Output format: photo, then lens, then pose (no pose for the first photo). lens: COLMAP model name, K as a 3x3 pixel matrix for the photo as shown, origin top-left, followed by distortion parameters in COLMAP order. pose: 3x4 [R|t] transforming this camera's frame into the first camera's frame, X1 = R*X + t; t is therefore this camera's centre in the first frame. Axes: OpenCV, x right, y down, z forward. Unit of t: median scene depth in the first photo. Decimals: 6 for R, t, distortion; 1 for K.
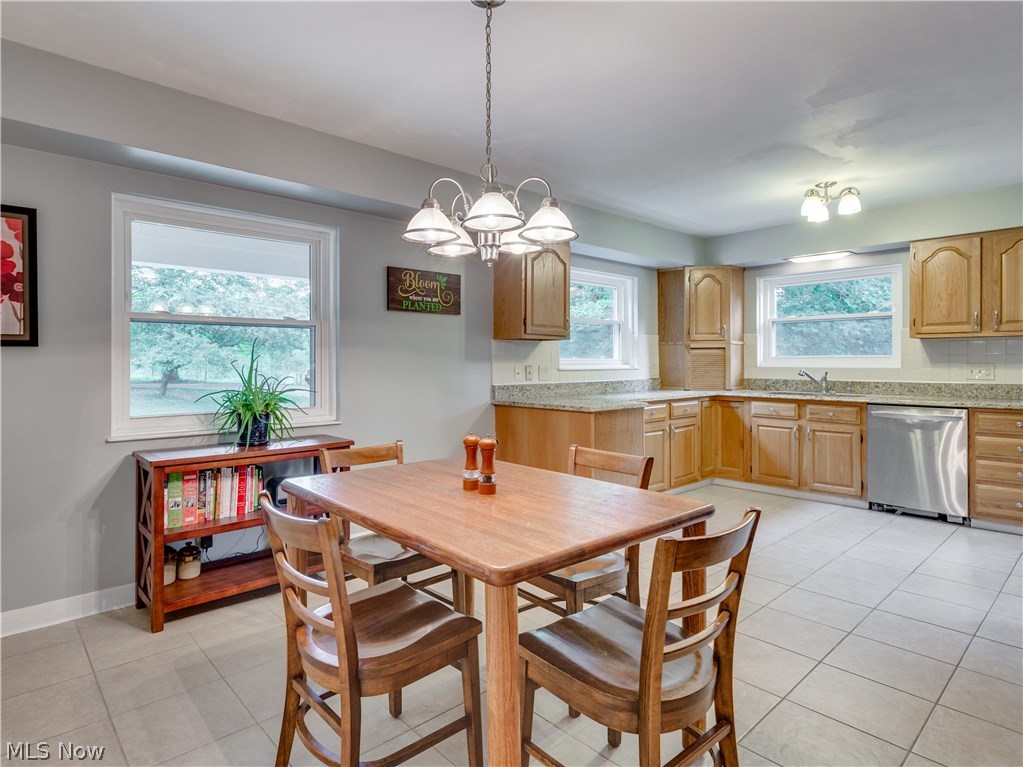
lens RADIAL K [[530.1, 0, 511.9], [0, 530.1, 369.8], [0, 0, 1]] dist [0.001500, -0.000426]
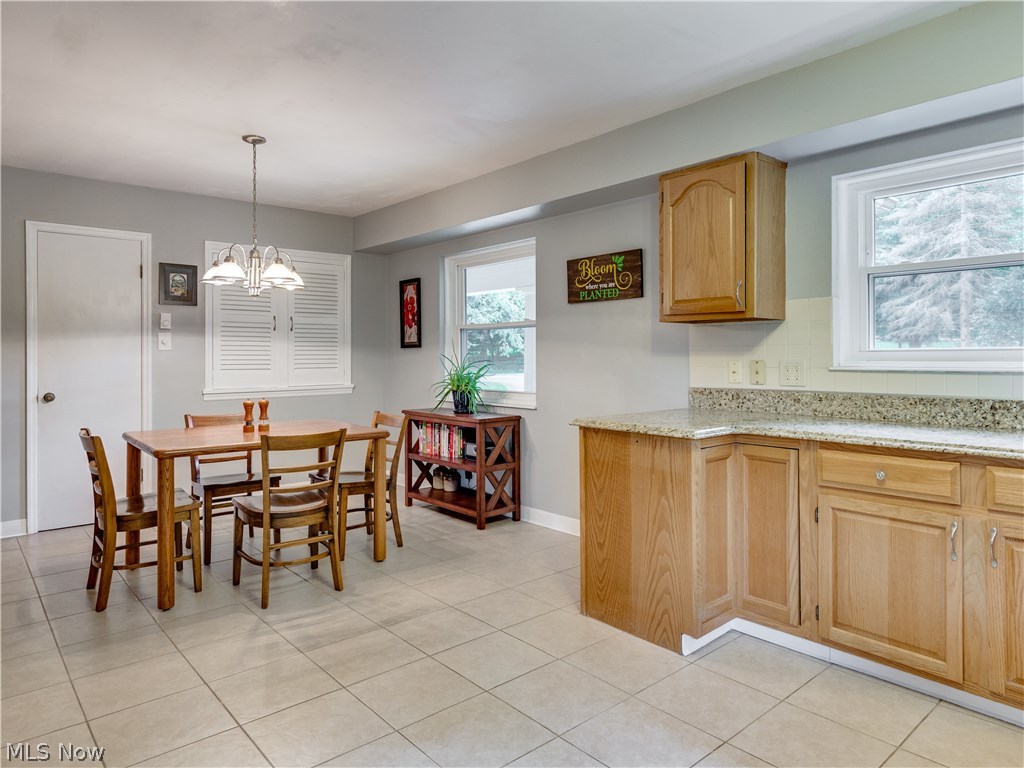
lens RADIAL K [[653.2, 0, 517.3], [0, 653.2, 354.0], [0, 0, 1]] dist [0.017001, 0.000401]
pose [[0.004369, 0.001086, -0.999990, 1.011740], [-0.009242, 0.999957, 0.001046, -0.016891], [0.999948, 0.009237, 0.004379, 0.894102]]
